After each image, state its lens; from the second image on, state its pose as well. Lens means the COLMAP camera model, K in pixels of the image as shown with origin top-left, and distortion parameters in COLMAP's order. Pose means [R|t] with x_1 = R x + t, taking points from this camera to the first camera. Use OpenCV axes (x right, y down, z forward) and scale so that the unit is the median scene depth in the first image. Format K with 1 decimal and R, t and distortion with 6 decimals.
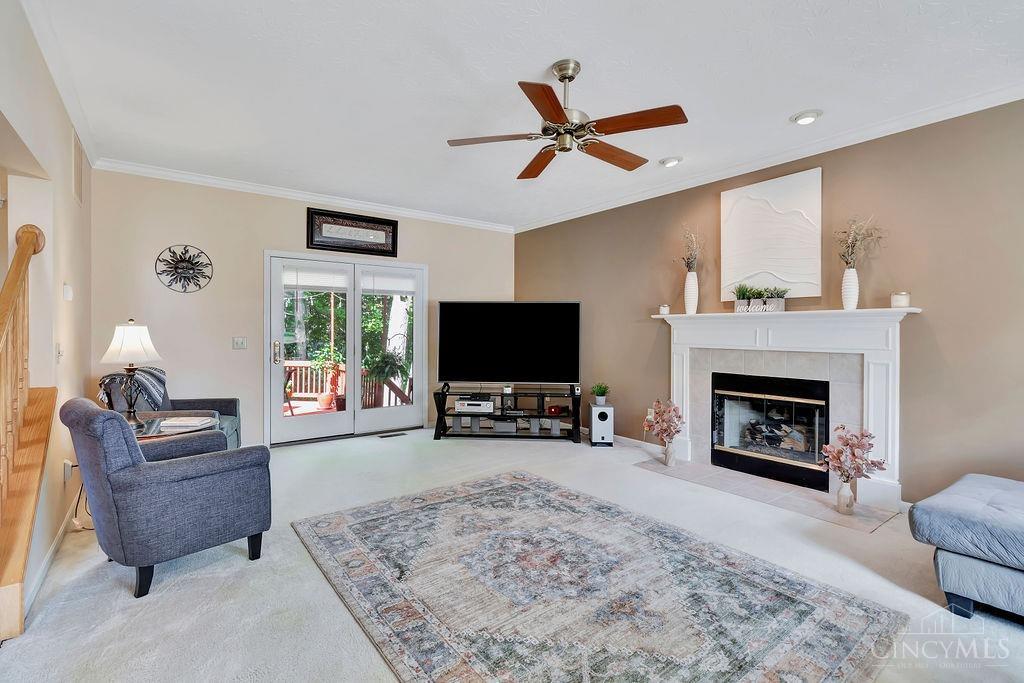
lens RADIAL K [[477.3, 0, 516.2], [0, 477.3, 331.4], [0, 0, 1]] dist [0.000715, 0.000011]
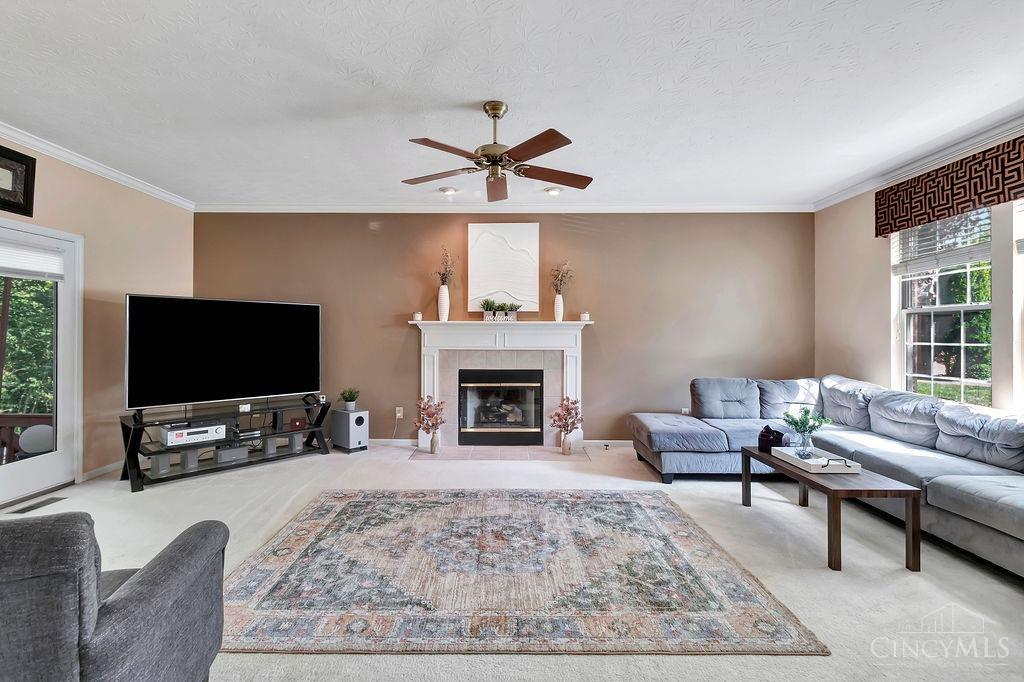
lens RADIAL K [[475.8, 0, 498.4], [0, 475.8, 334.0], [0, 0, 1]] dist [0.002221, 0.000088]
pose [[0.600310, -0.001070, 0.799767, -0.588956], [0.000035, 0.999999, 0.001311, -0.007317], [-0.799767, -0.000759, 0.600310, 0.228198]]
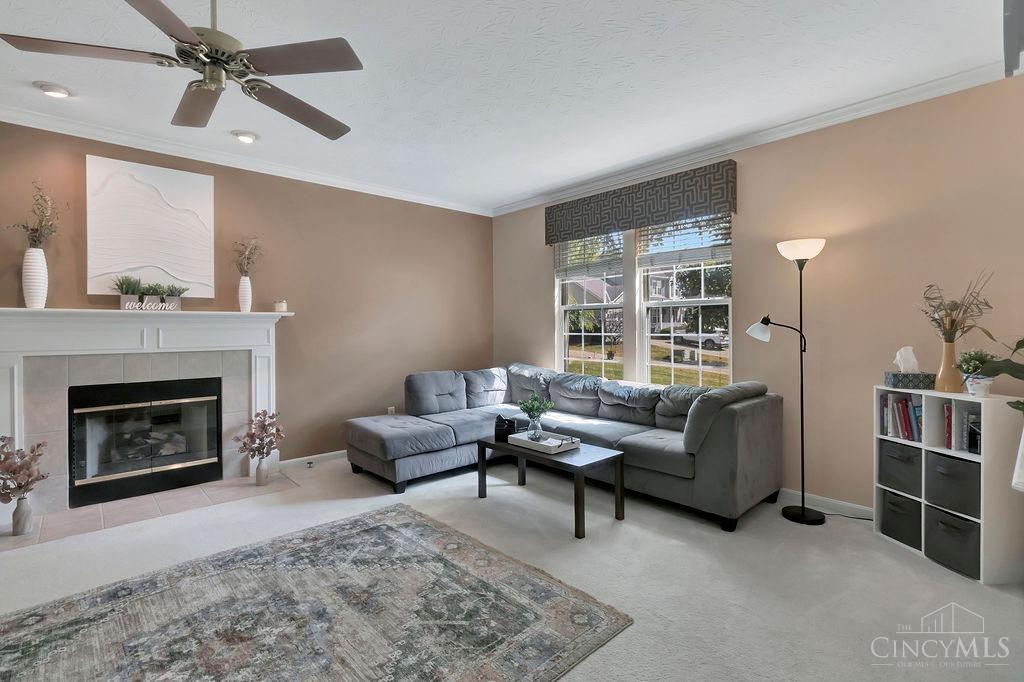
lens RADIAL K [[491.4, 0, 503.9], [0, 491.4, 330.7], [0, 0, 1]] dist [0.001391, 0.000467]
pose [[-0.102442, -0.008257, 0.994705, -0.514100], [0.006038, 0.999942, 0.008922, -0.006945], [-0.994721, 0.006920, -0.102387, 0.466755]]
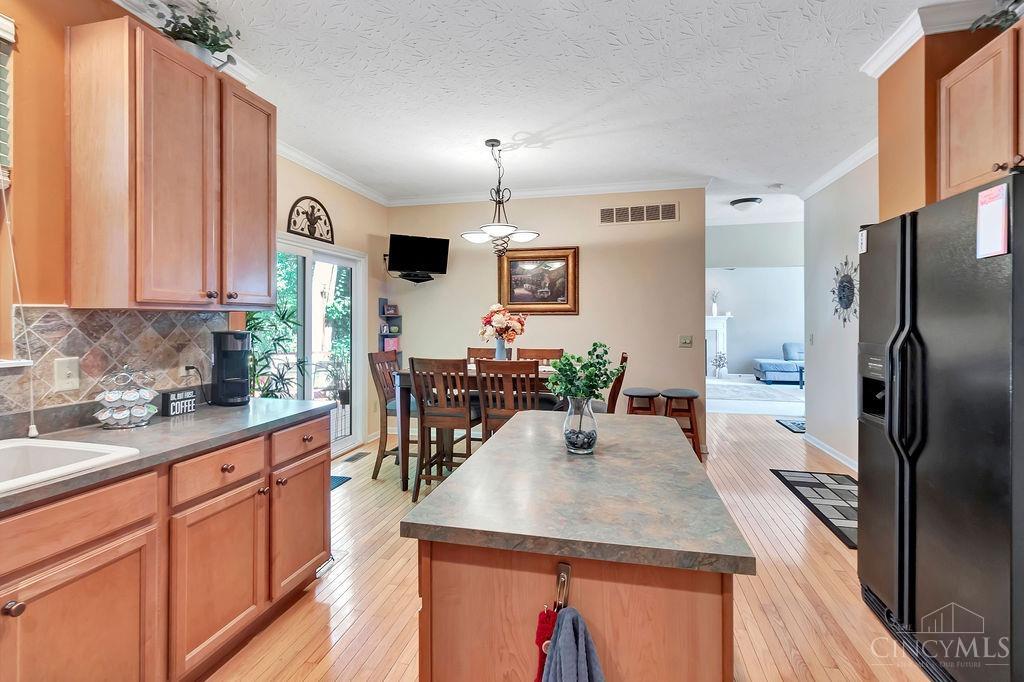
lens RADIAL K [[477.3, 0, 516.2], [0, 477.3, 330.9], [0, 0, 1]] dist [0.000715, 0.000011]
pose [[0.758303, -0.018004, 0.651654, -2.268946], [0.008463, 0.999806, 0.017775, -0.012354], [-0.651848, -0.007964, 0.758308, -0.536479]]
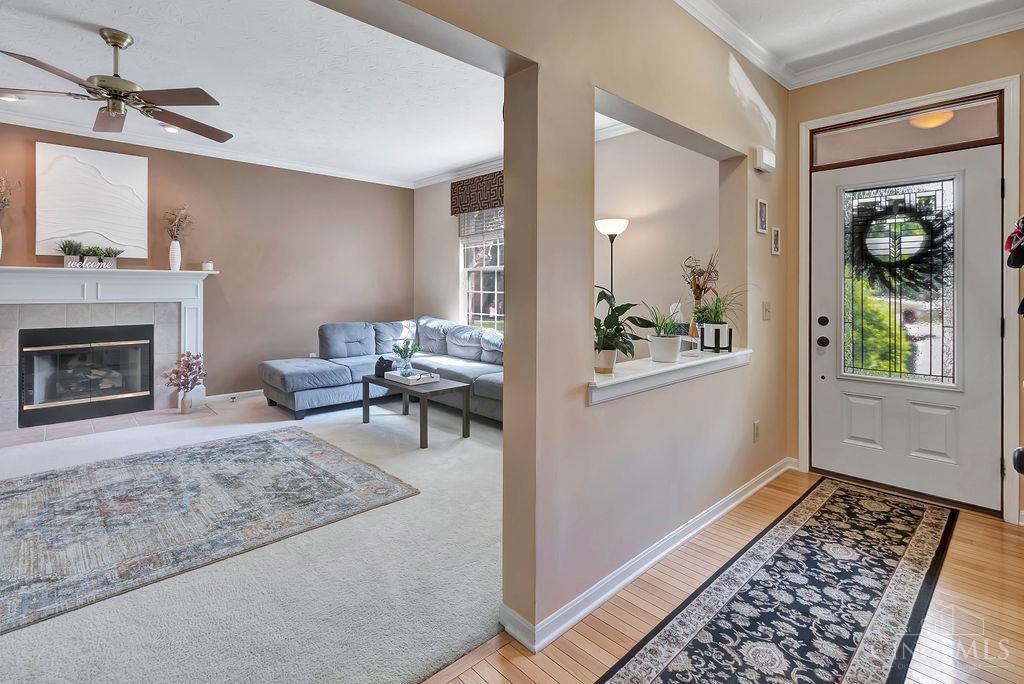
lens RADIAL K [[495.2, 0, 512.8], [0, 495.2, 289.9], [0, 0, 1]] dist [0.000954, 0.000127]
pose [[-0.135889, -0.008931, 0.990684, -0.803943], [-0.004568, 0.999954, 0.008388, -0.005350], [-0.990714, -0.003386, -0.135923, 0.209349]]
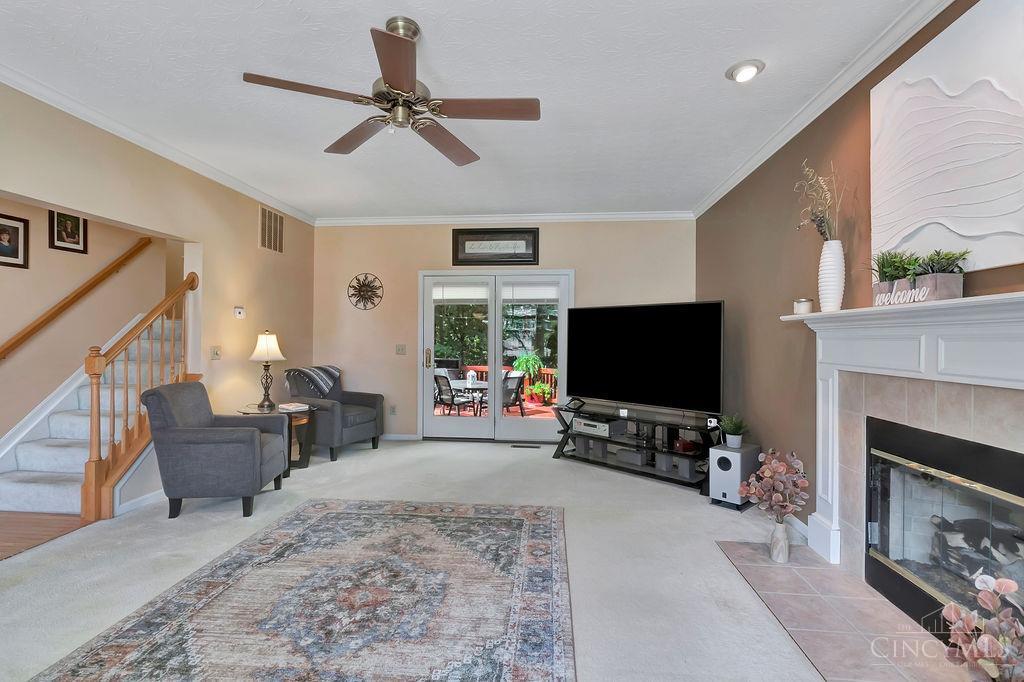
lens RADIAL K [[484.3, 0, 503.0], [0, 484.3, 336.5], [0, 0, 1]] dist [0.001106, 0.000156]
pose [[0.730771, -0.001942, -0.682620, 0.575295], [-0.006691, 0.999928, -0.010008, 0.002074], [0.682590, 0.011881, 0.730705, 0.351712]]
